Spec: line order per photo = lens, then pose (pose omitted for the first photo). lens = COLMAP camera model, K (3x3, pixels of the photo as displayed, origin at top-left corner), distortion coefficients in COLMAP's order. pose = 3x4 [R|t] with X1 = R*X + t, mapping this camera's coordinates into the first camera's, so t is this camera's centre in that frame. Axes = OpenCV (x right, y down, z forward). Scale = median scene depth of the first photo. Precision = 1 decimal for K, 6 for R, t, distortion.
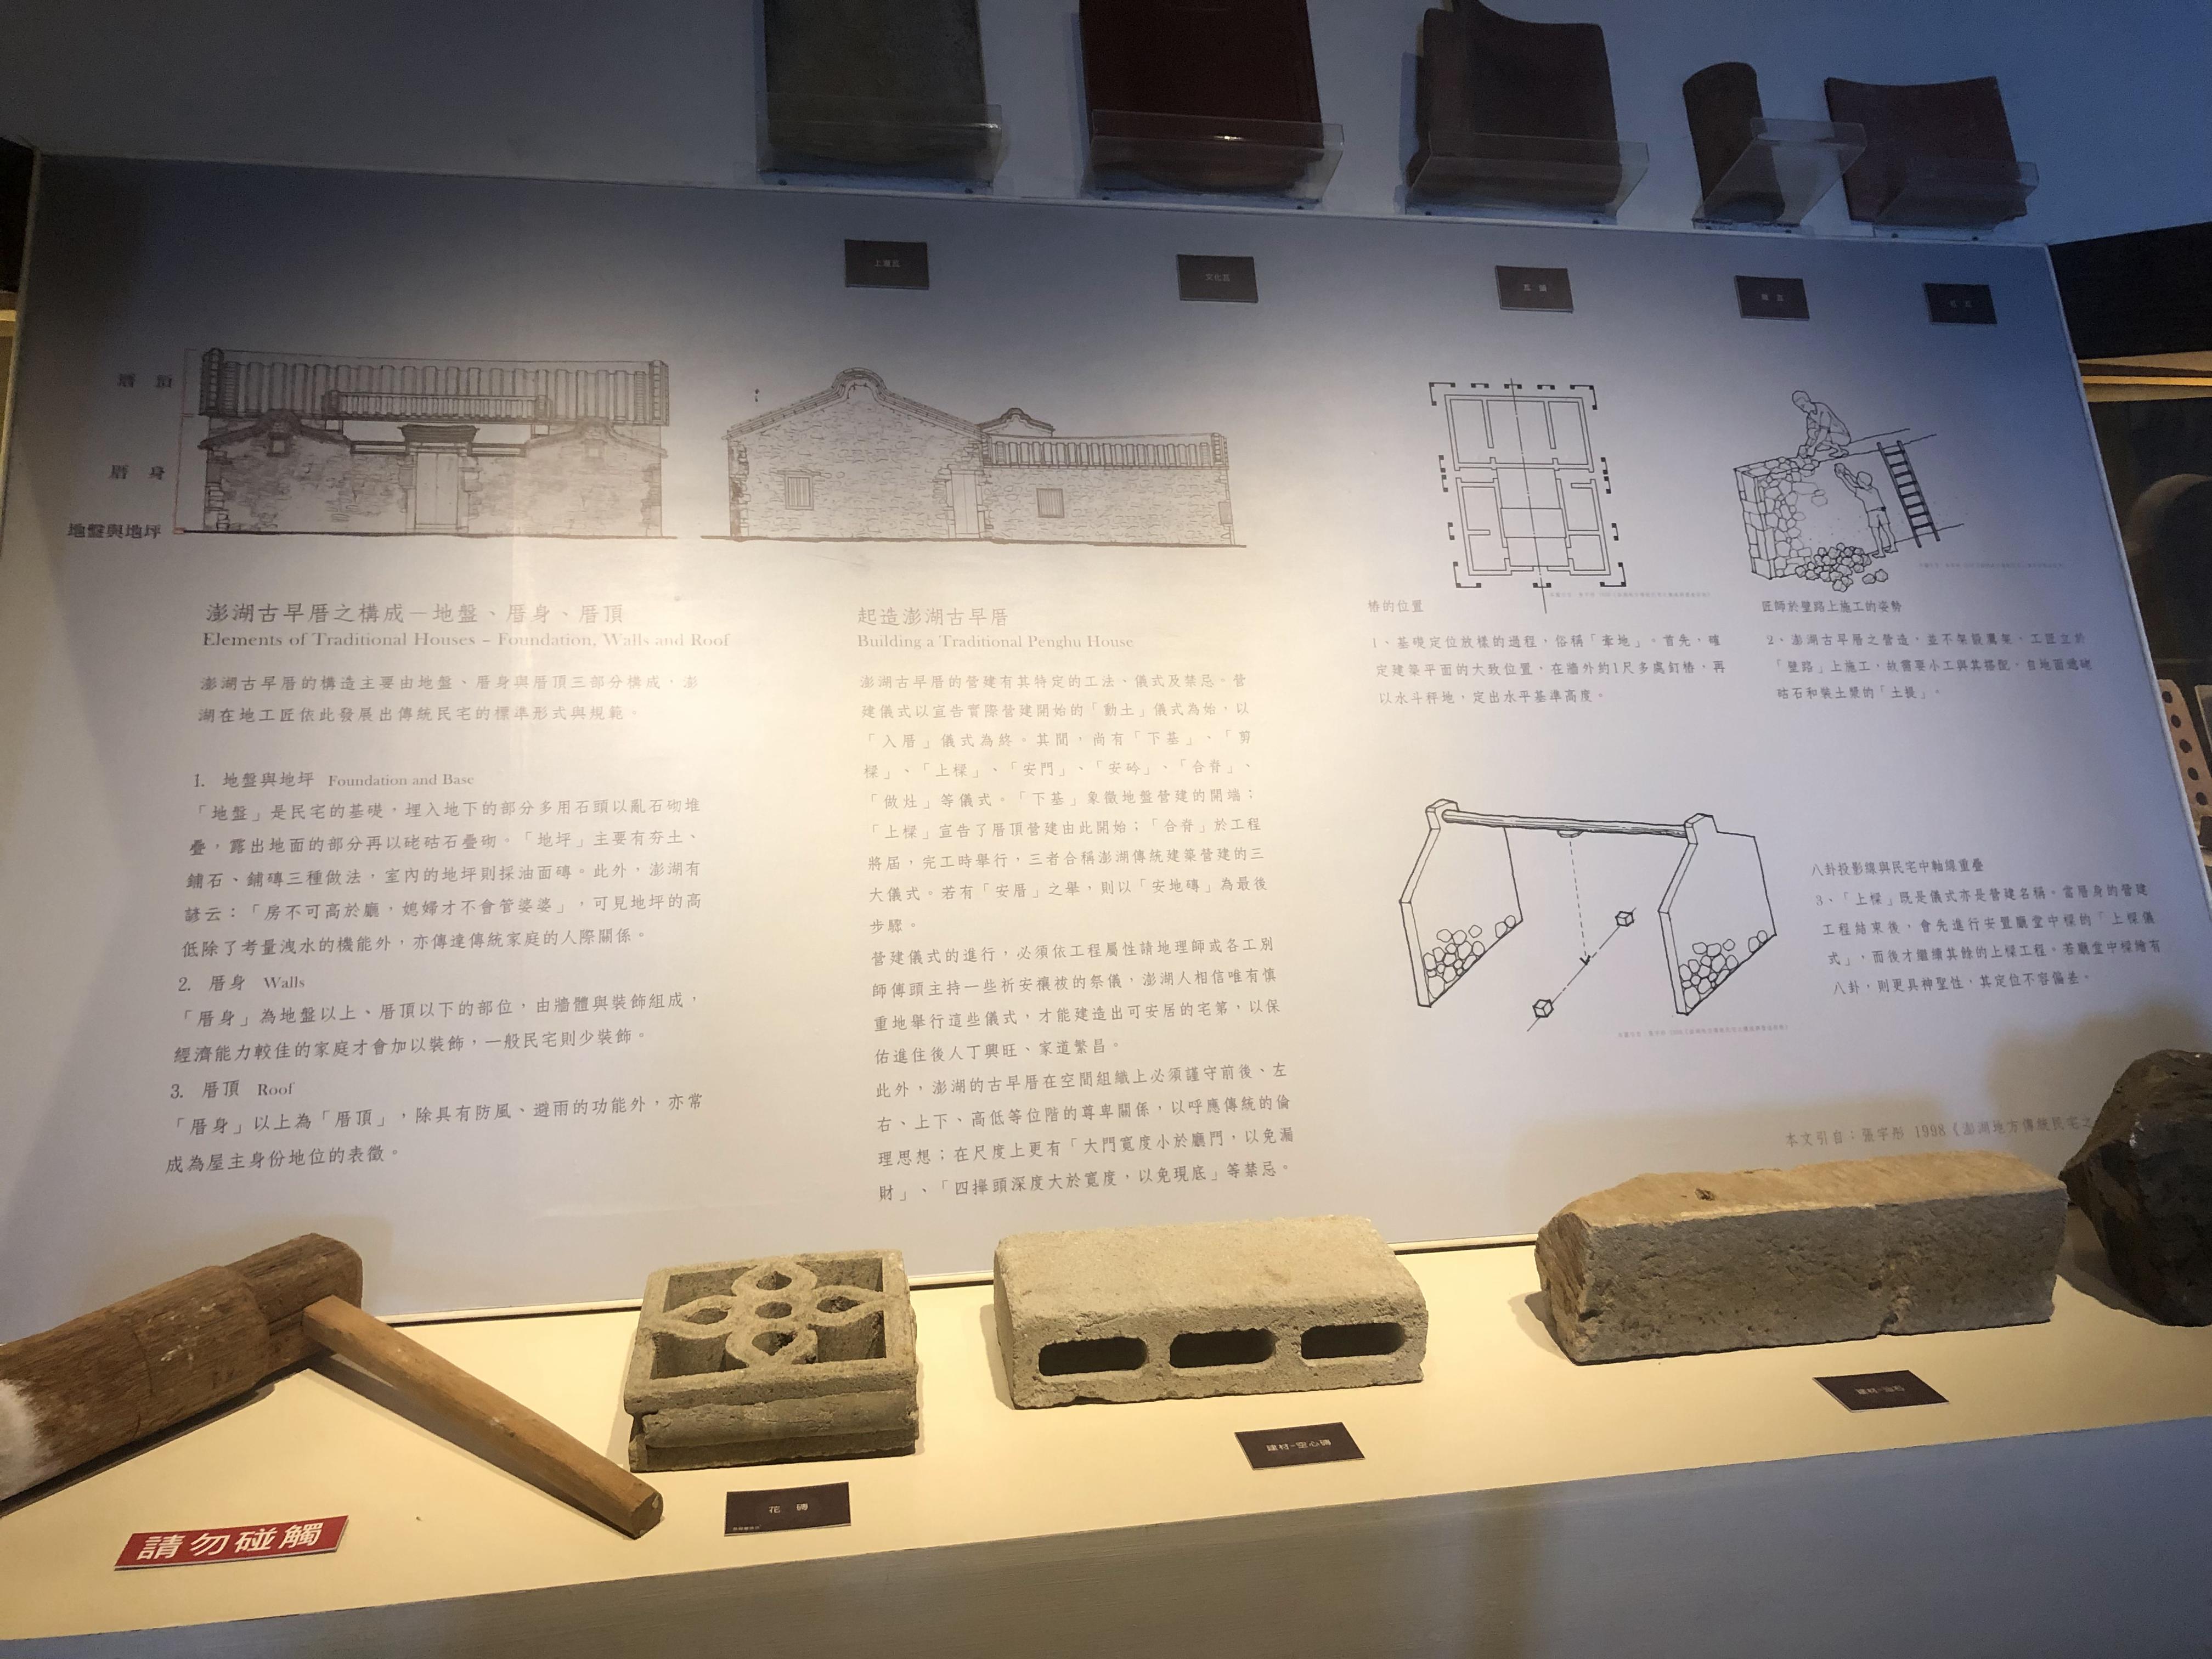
lens RADIAL K [[1799.3, 0, 1097.8], [0, 1799.3, 840.5], [0, 0, 1]] dist [-0.028470, 0.048330]
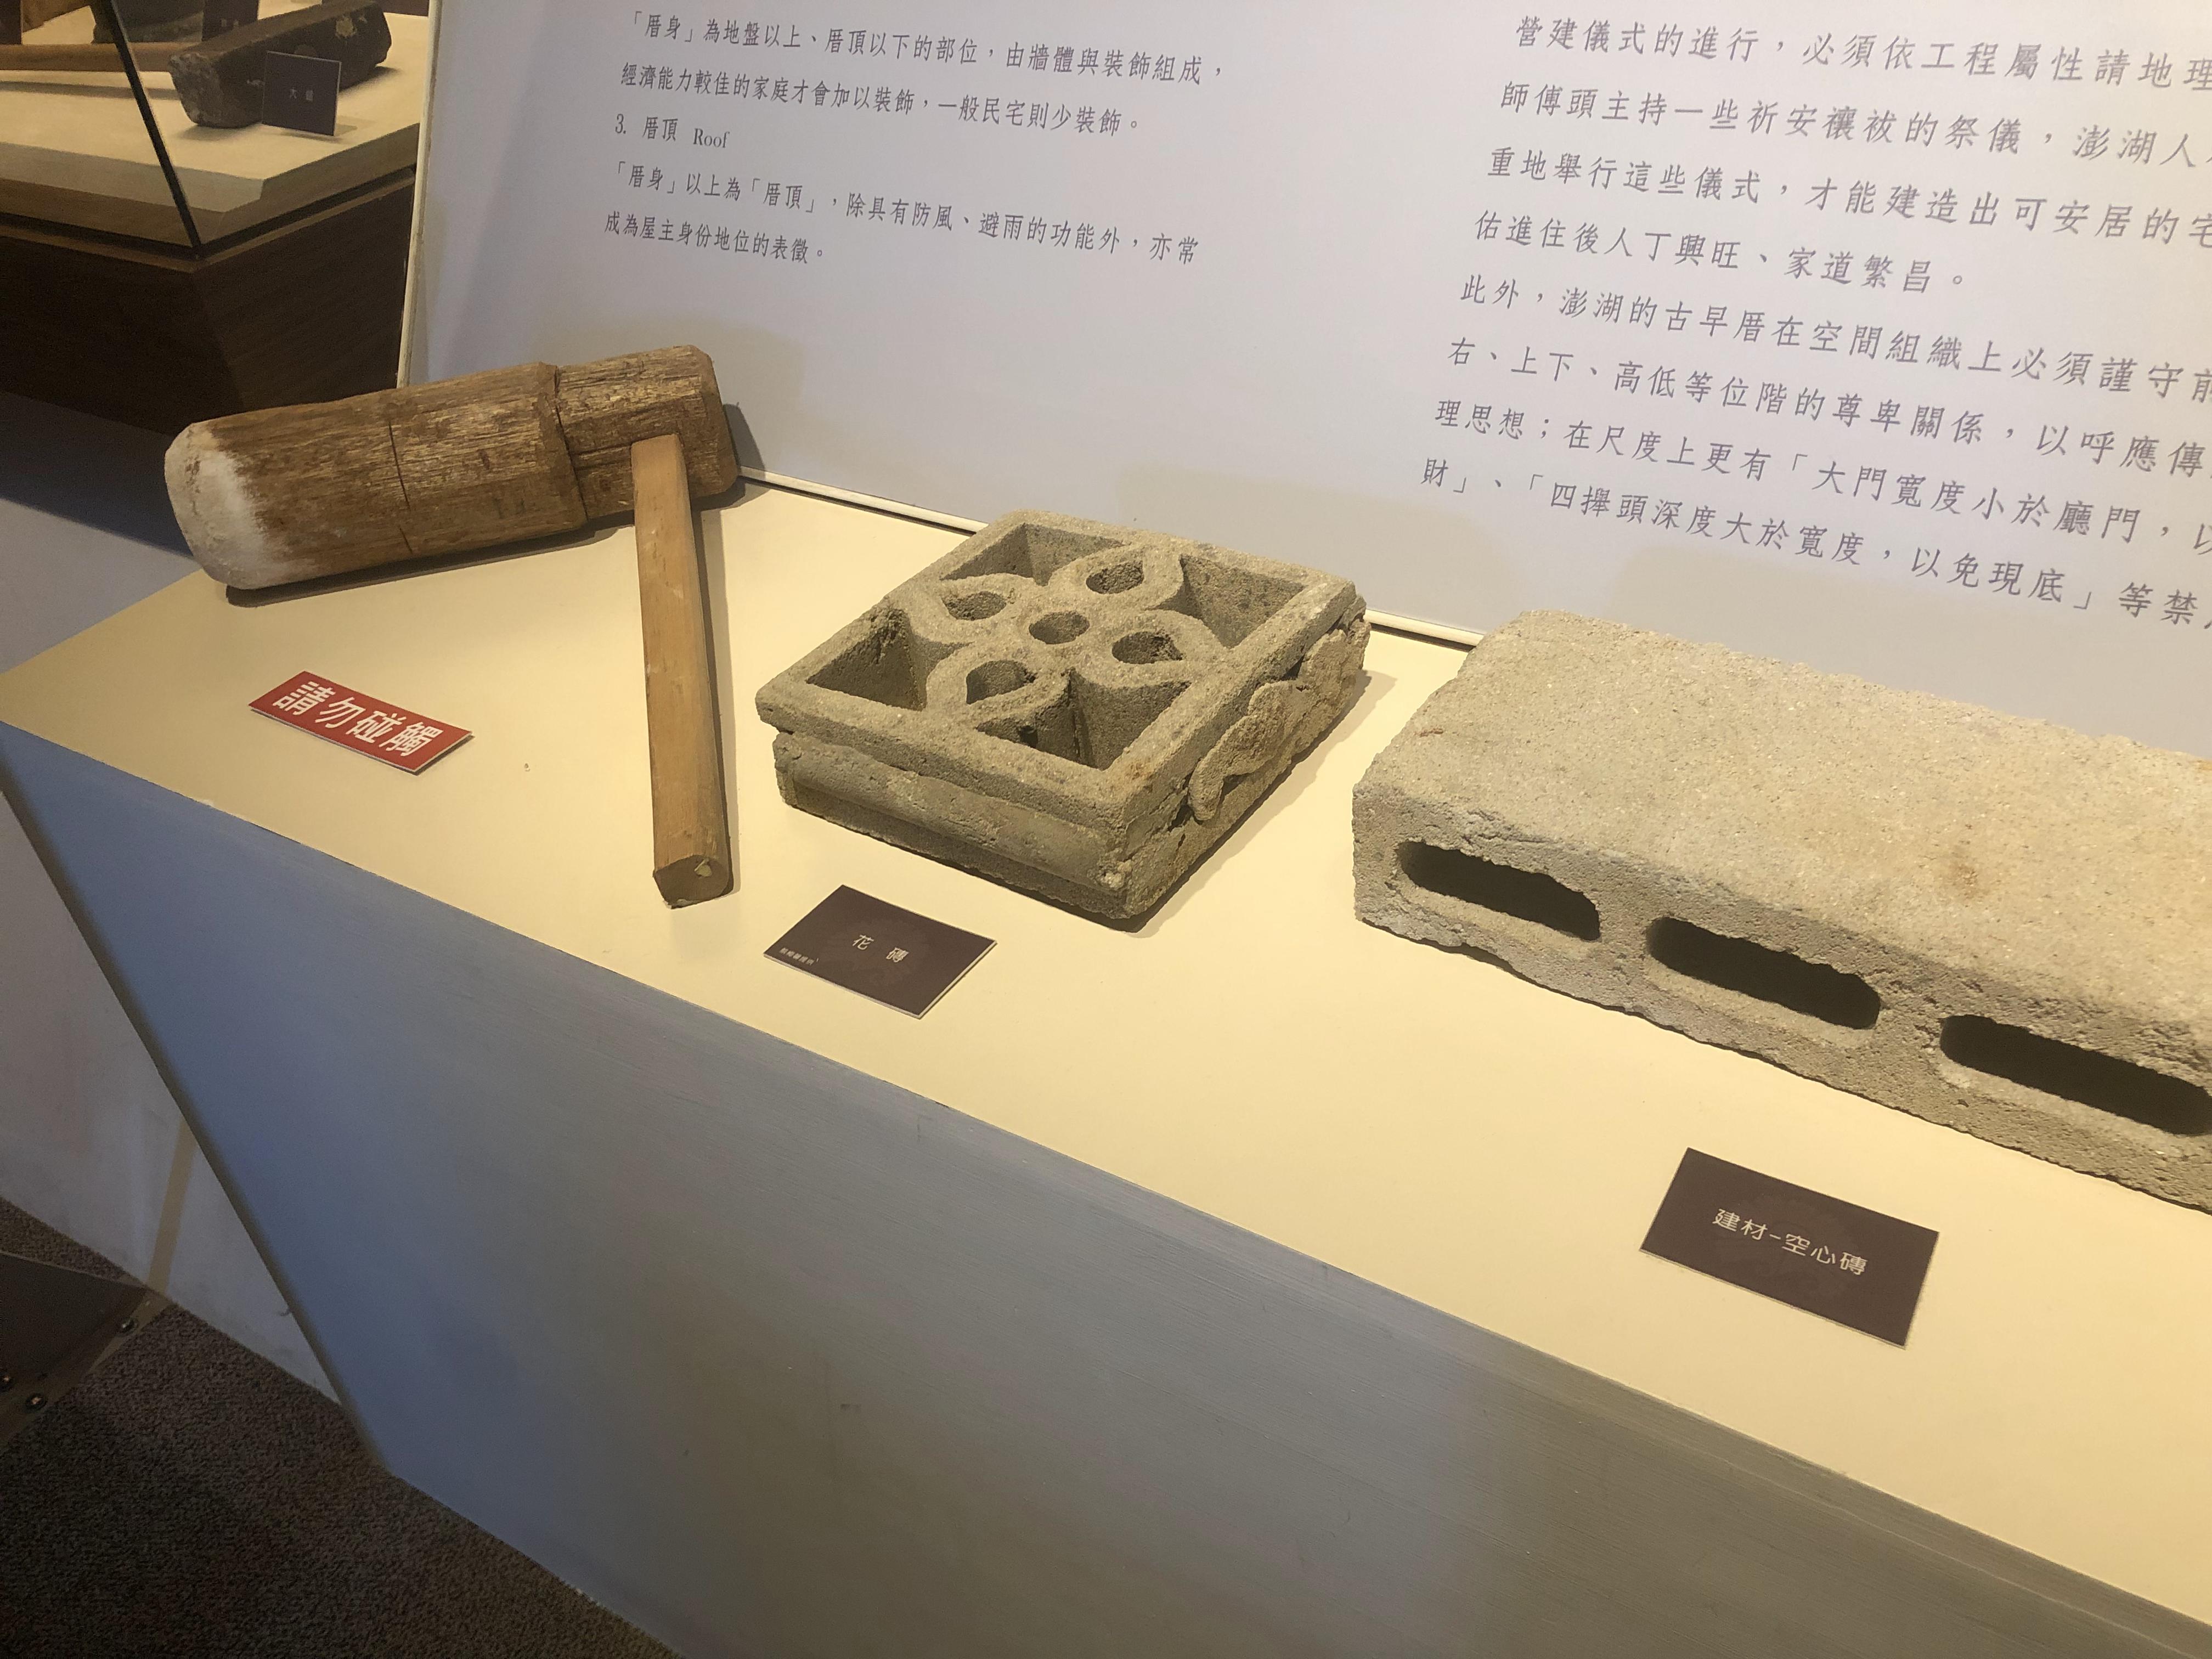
lens RADIAL K [[1799.3, 0, 1083.0], [0, 1799.3, 838.0], [0, 0, 1]] dist [-0.028470, 0.048330]
pose [[0.734260, 0.357860, -0.576886, 0.170178], [-0.053883, 0.877817, 0.475955, 0.030894], [0.676726, -0.318390, 0.663829, 0.495548]]
